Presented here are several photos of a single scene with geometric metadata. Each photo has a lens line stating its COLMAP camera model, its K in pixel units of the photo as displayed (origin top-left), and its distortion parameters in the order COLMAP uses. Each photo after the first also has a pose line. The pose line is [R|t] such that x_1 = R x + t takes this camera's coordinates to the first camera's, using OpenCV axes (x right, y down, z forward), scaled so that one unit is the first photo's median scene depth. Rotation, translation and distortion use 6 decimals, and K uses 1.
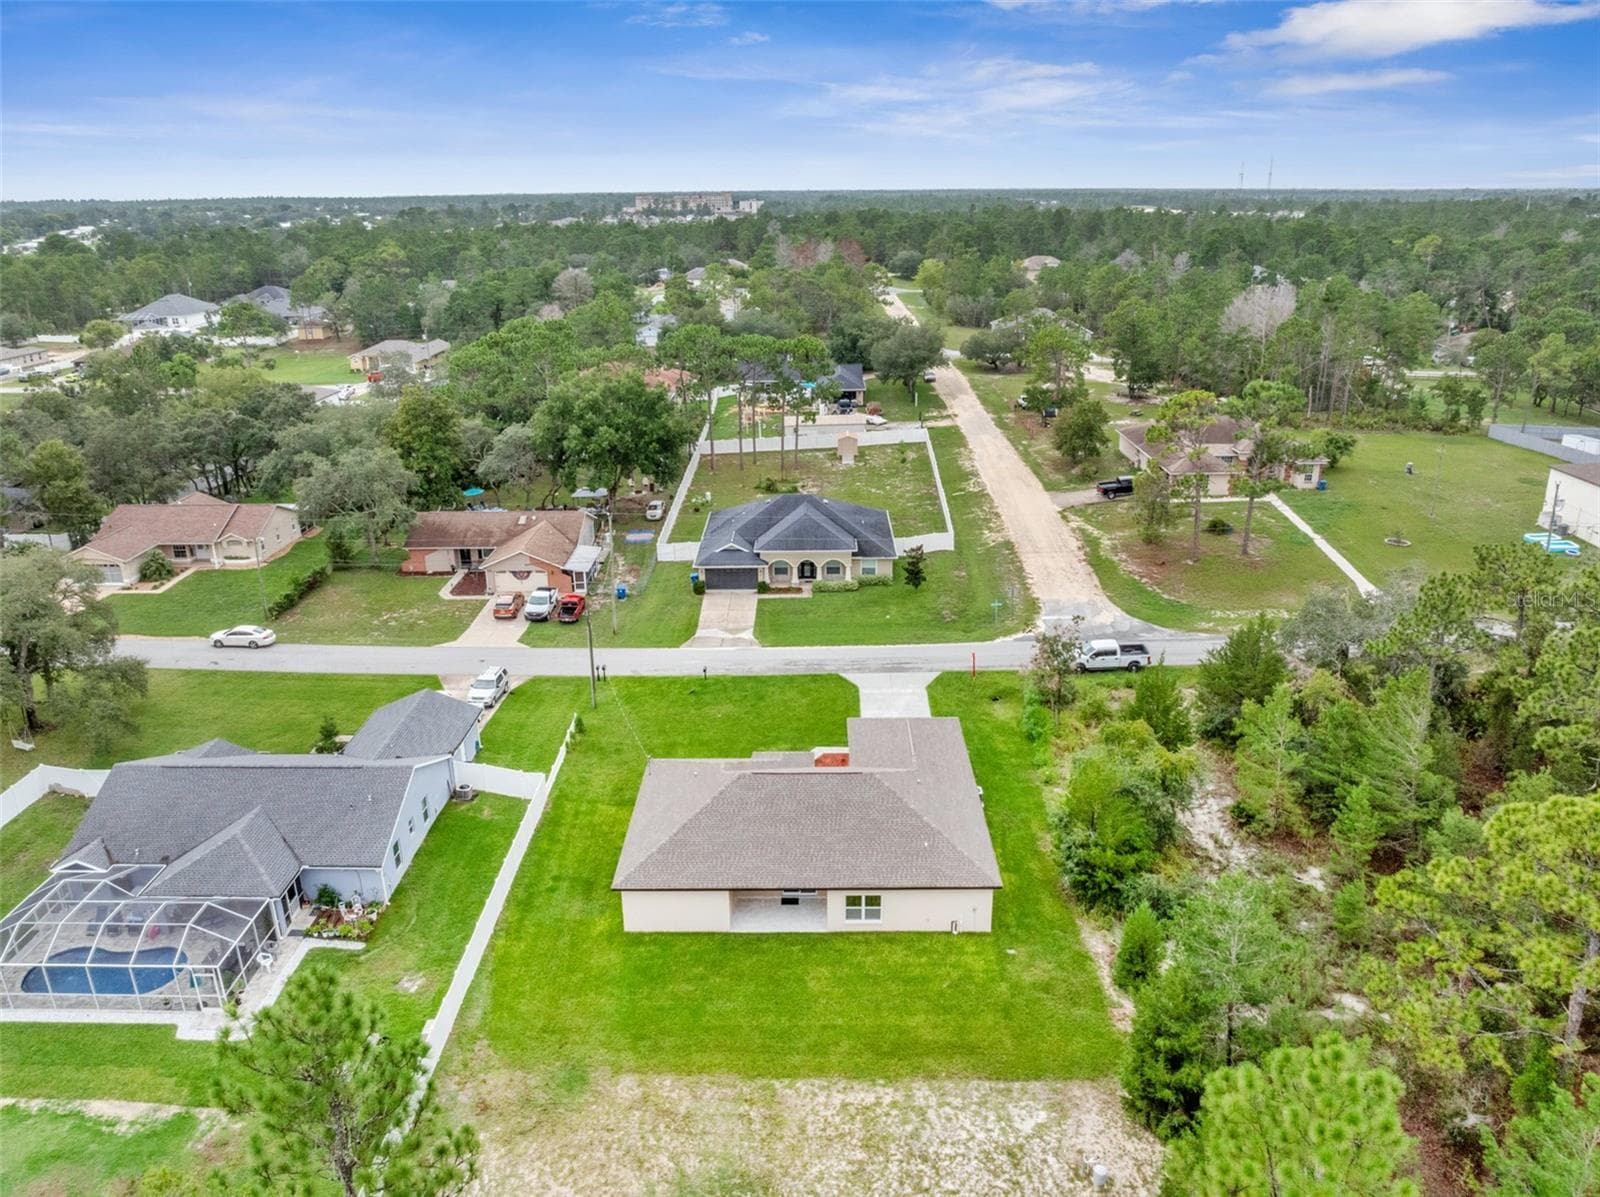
lens RADIAL K [[1124.1, 0, 805.4], [0, 1124.1, 600.7], [0, 0, 1]] dist [-0.047876, 0.025458]
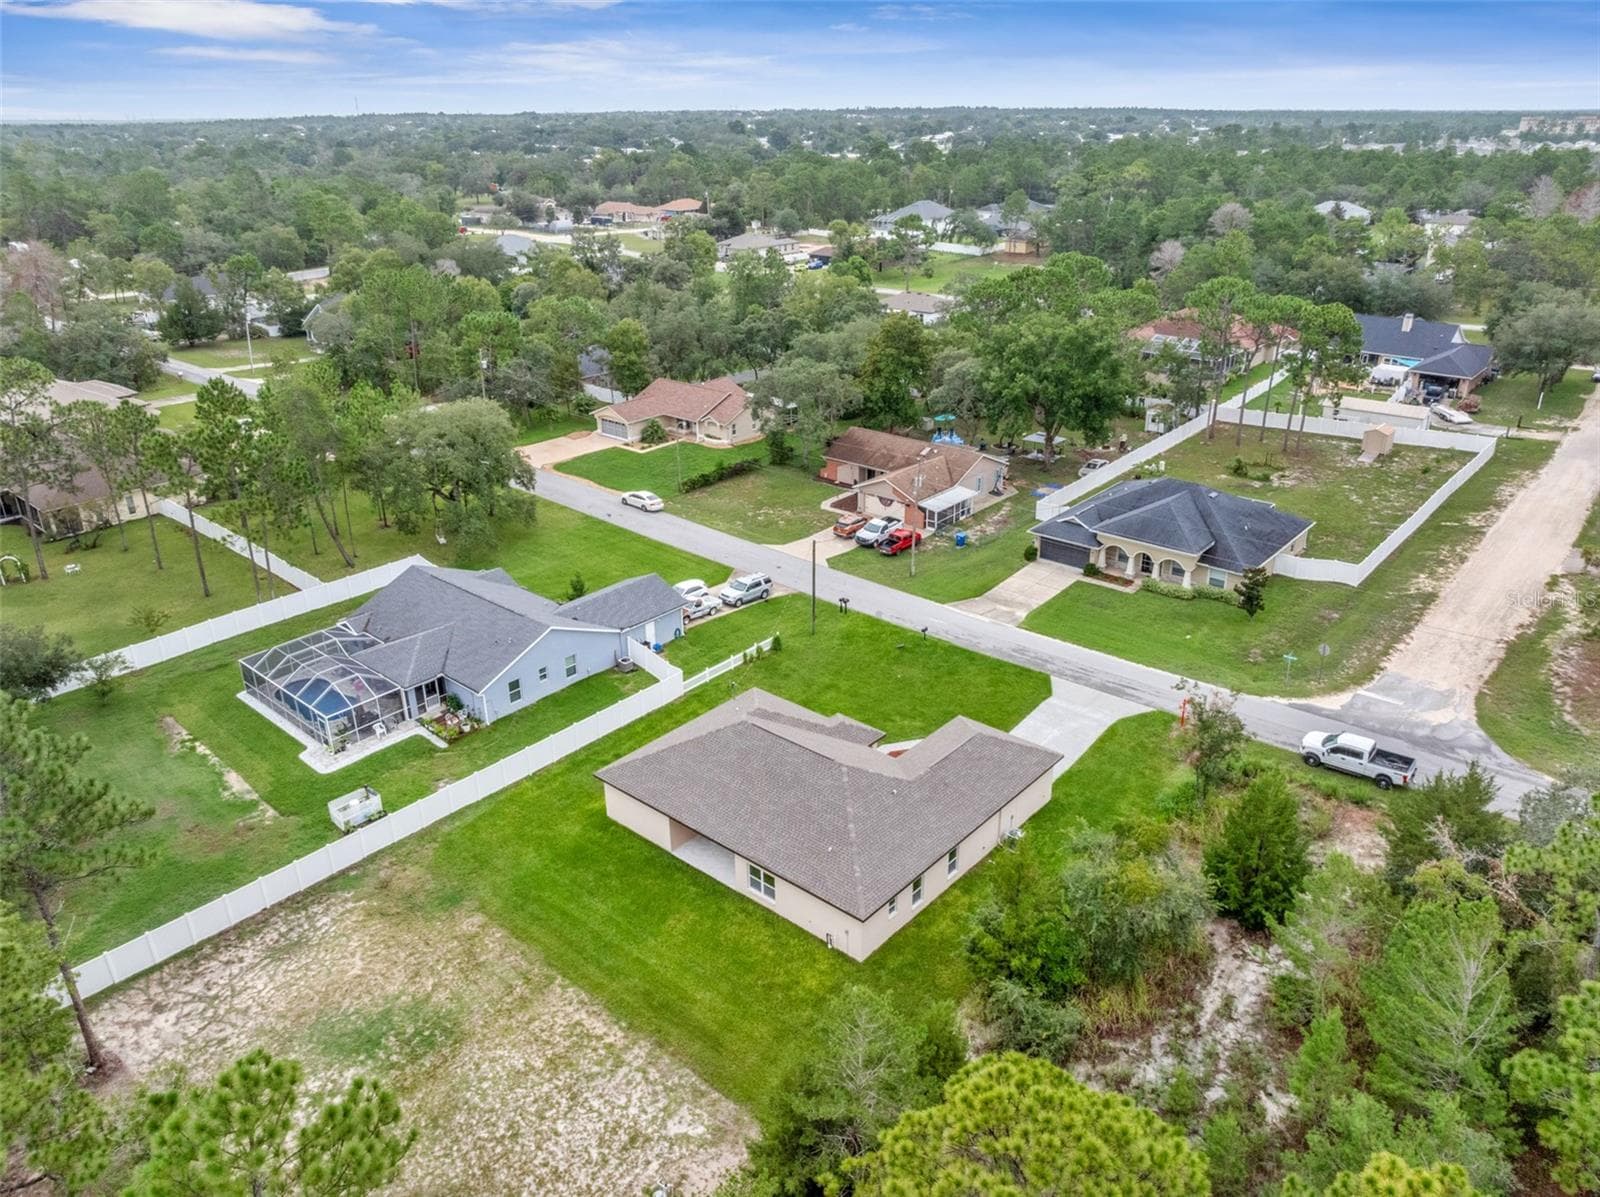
lens RADIAL K [[1124.1, 0, 805.4], [0, 1124.1, 600.7], [0, 0, 1]] dist [-0.047876, 0.025458]
pose [[0.761930, 0.263737, -0.591528, 0.352635], [-0.222212, 0.964345, 0.143736, -0.071147], [0.608346, 0.021928, 0.793369, 0.127214]]
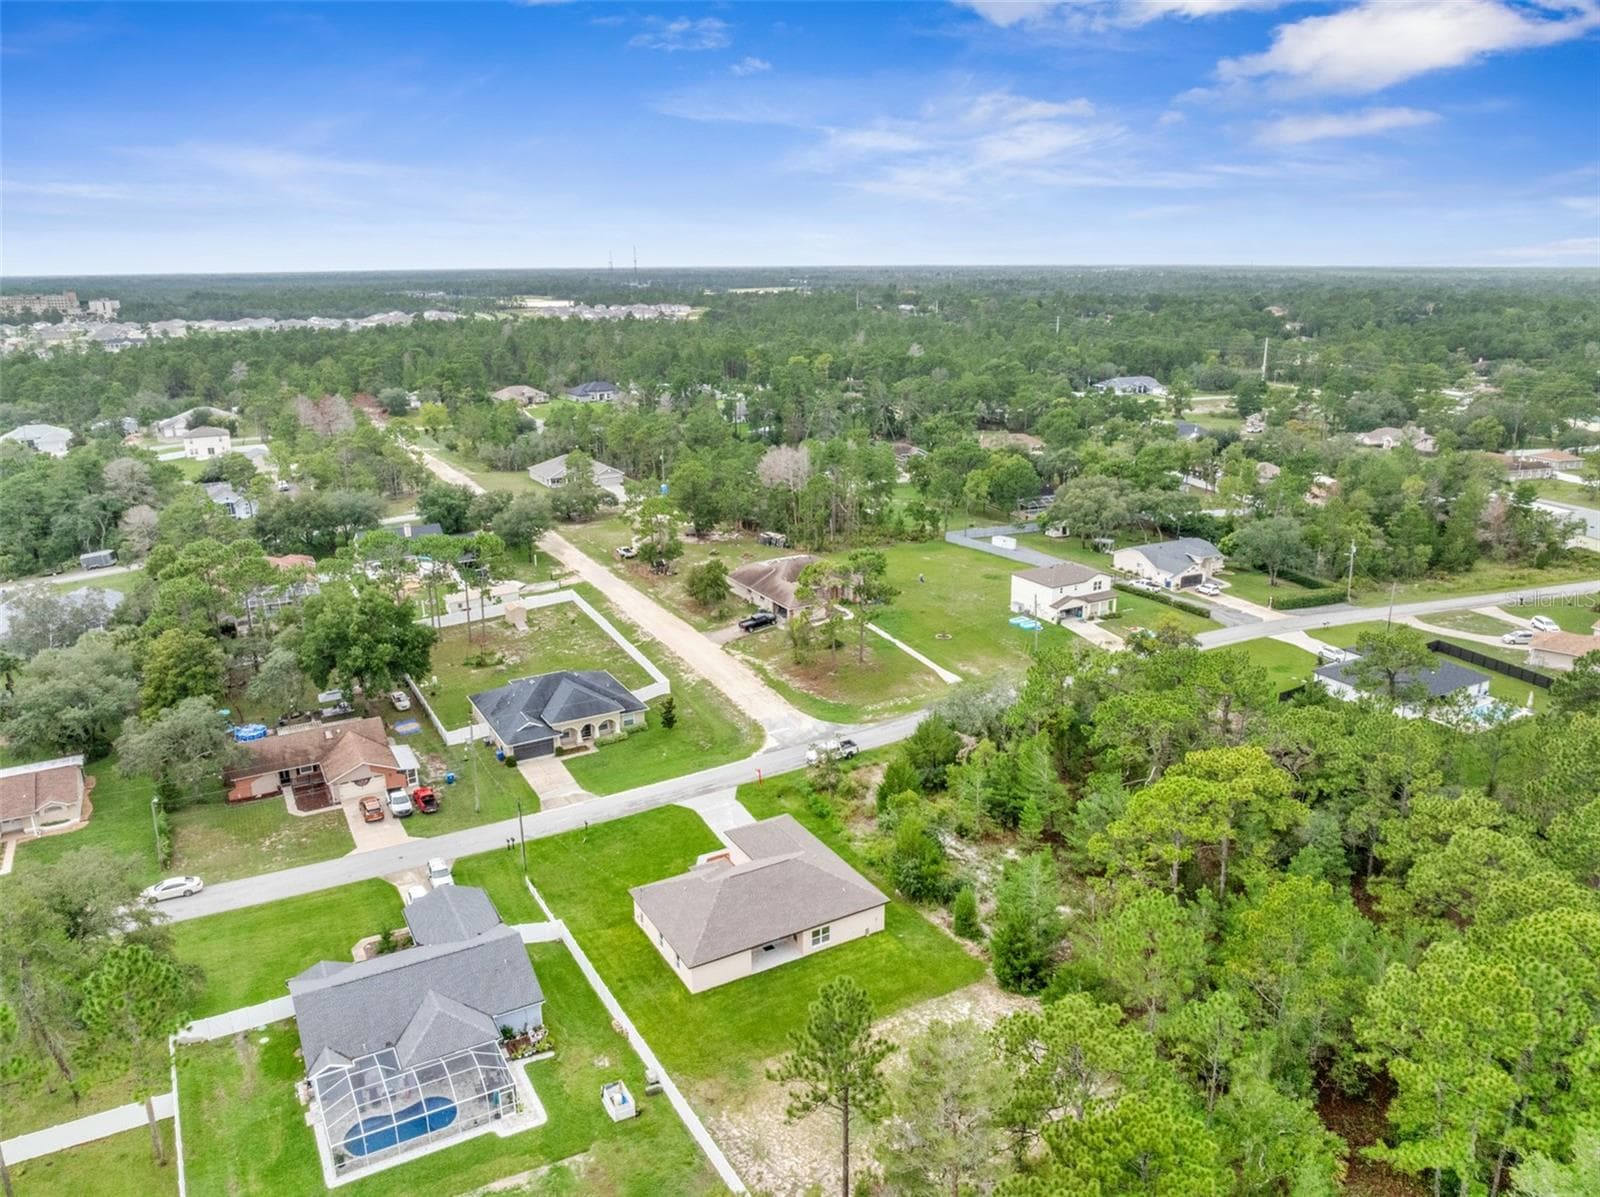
lens RADIAL K [[1130.8, 0, 806.7], [0, 1130.8, 597.9], [0, 0, 1]] dist [-0.013550, -0.054229]
pose [[0.862016, -0.140602, 0.486991, -0.422495], [0.171973, 0.984898, -0.020051, -0.116421], [-0.476817, 0.101034, 0.873177, -0.312352]]
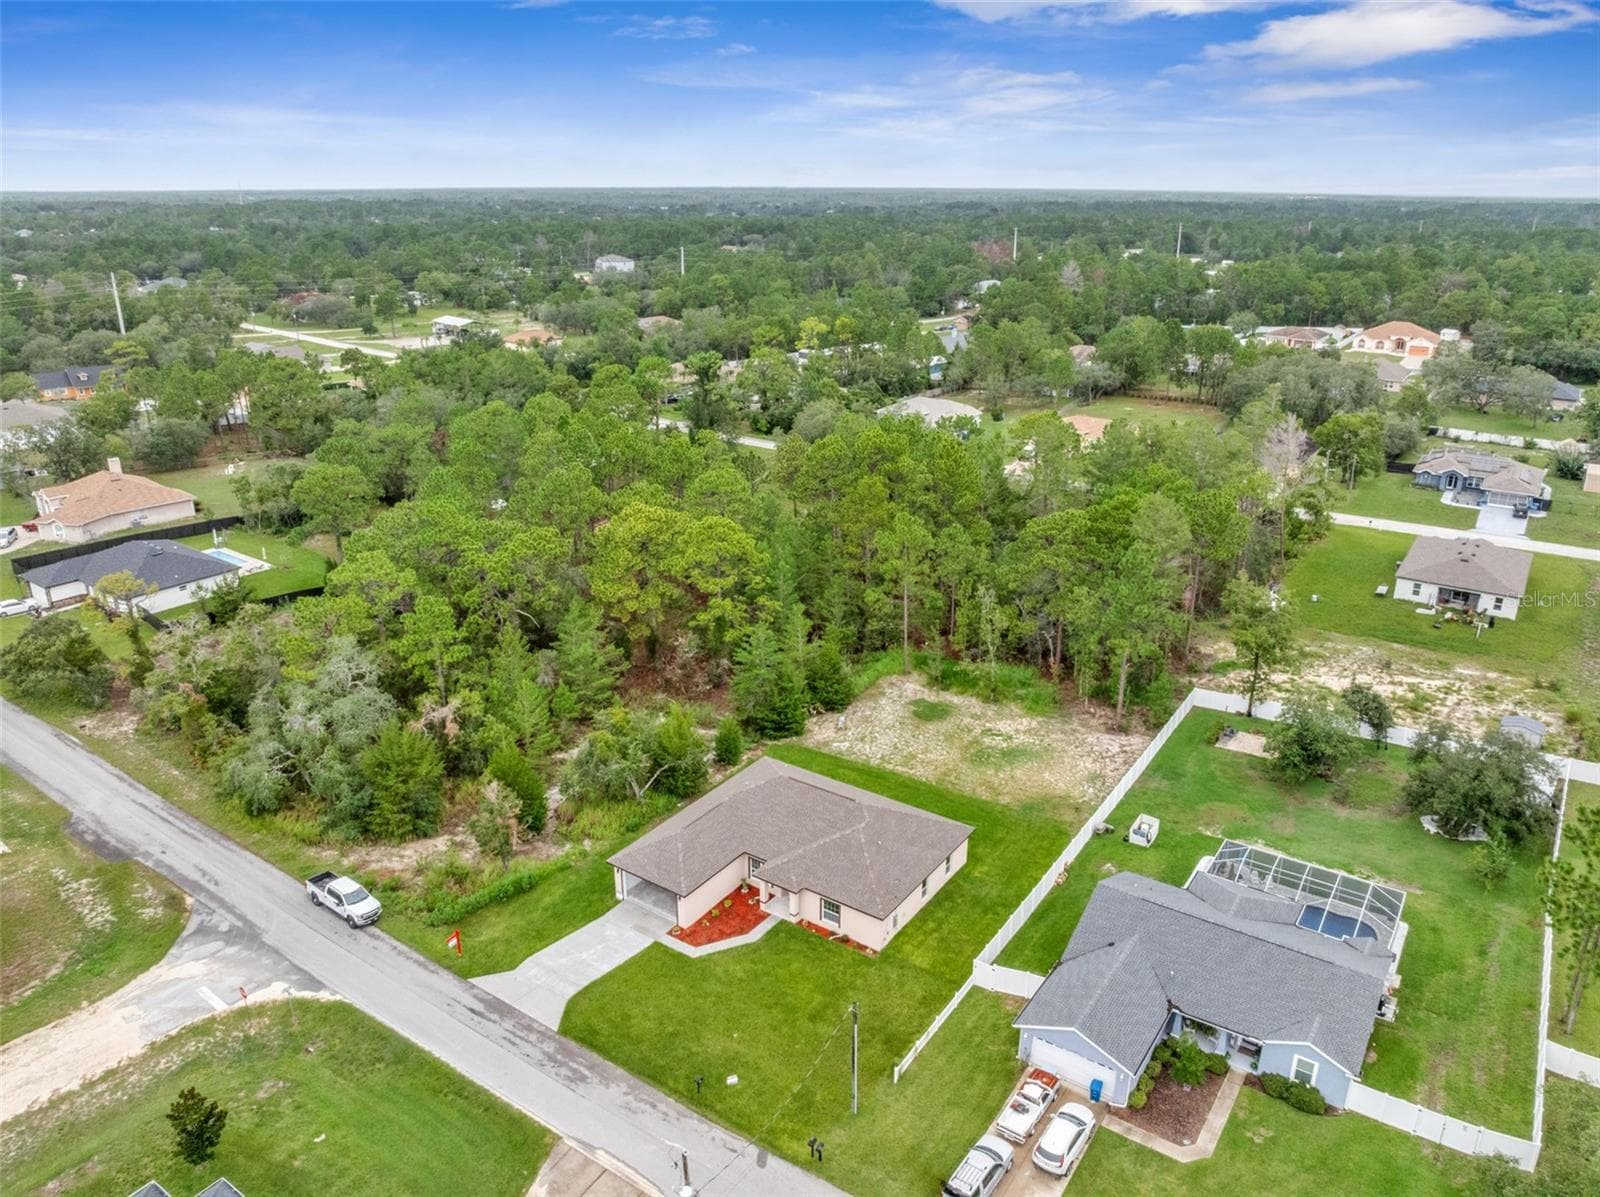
lens RADIAL K [[1135.7, 0, 810.5], [0, 1135.7, 547.9], [0, 0, 1]] dist [-0.029184, -0.002042]
pose [[-0.831534, -0.165003, 0.530401, -0.417448], [0.198240, 0.803830, 0.560854, -0.535014], [-0.518895, 0.571516, -0.635702, 1.062103]]
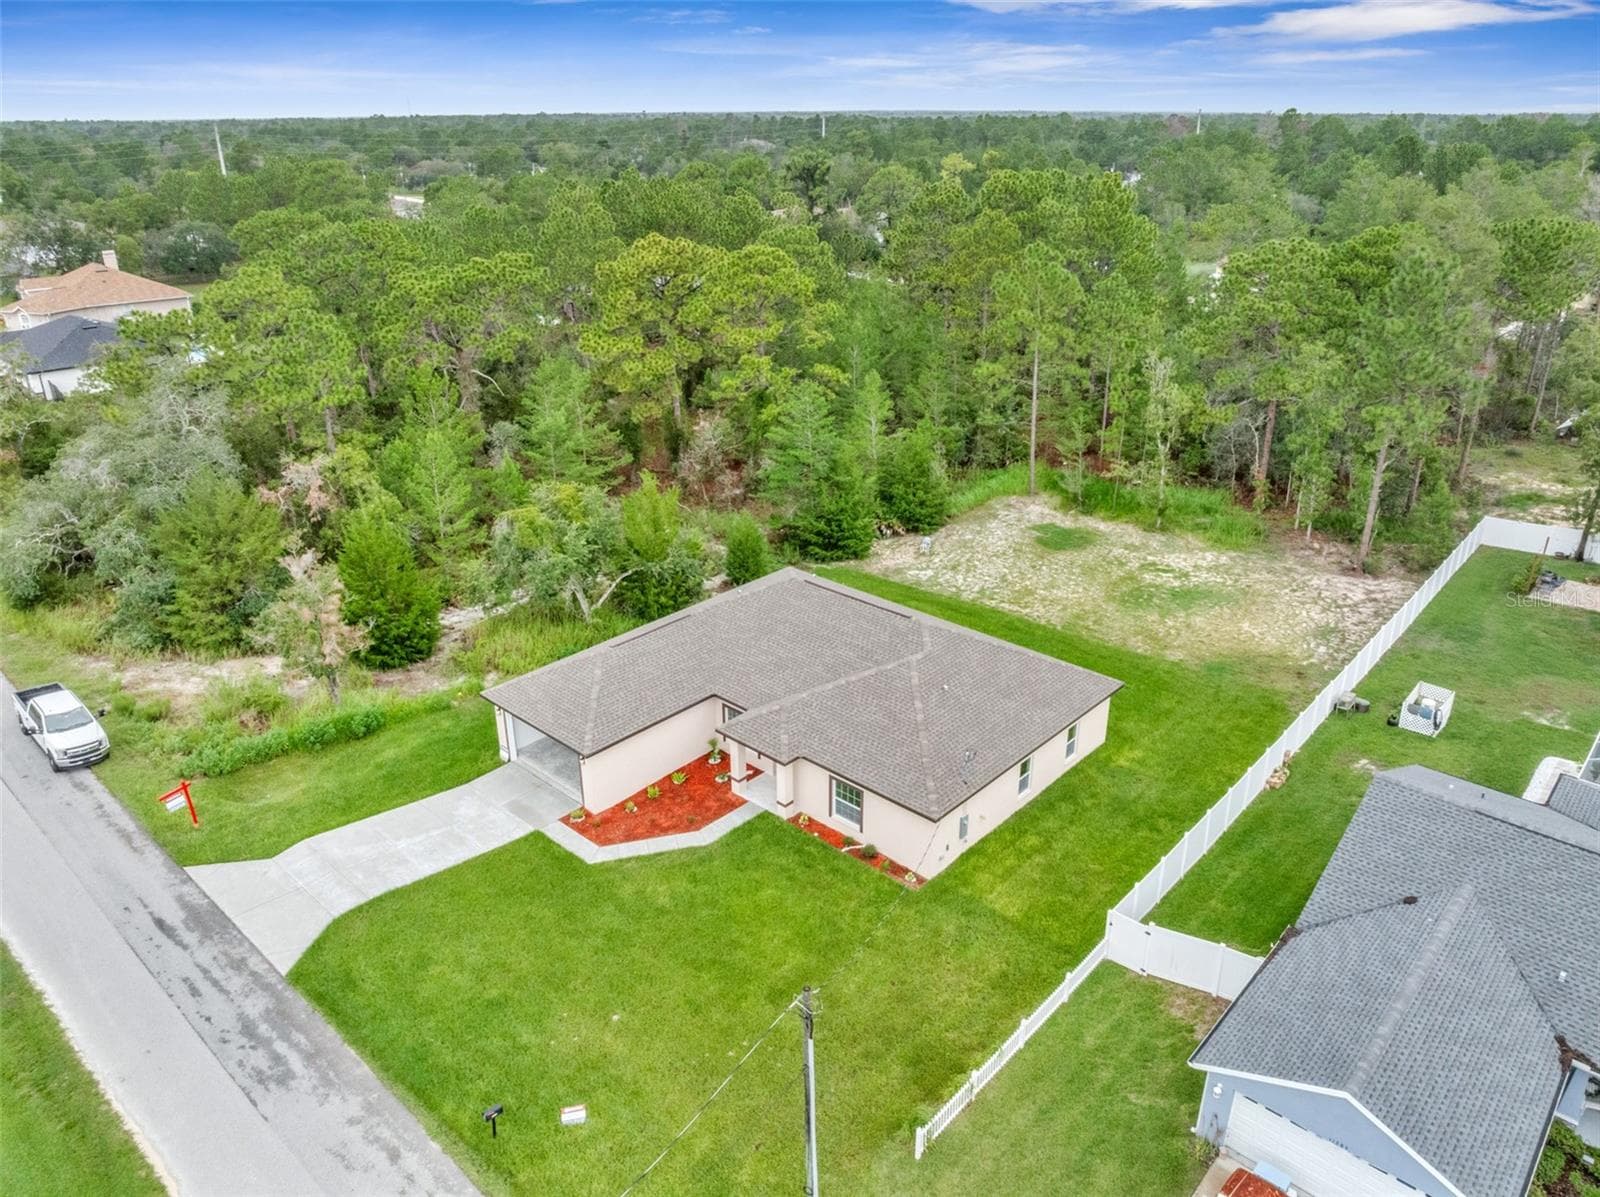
lens RADIAL K [[1135.7, 0, 810.5], [0, 1135.7, 547.9], [0, 0, 1]] dist [-0.029184, -0.002042]
pose [[-0.746316, -0.227609, 0.625465, -0.291955], [0.244047, 0.780689, 0.575297, -0.216022], [-0.619236, 0.581996, -0.527093, 0.879368]]
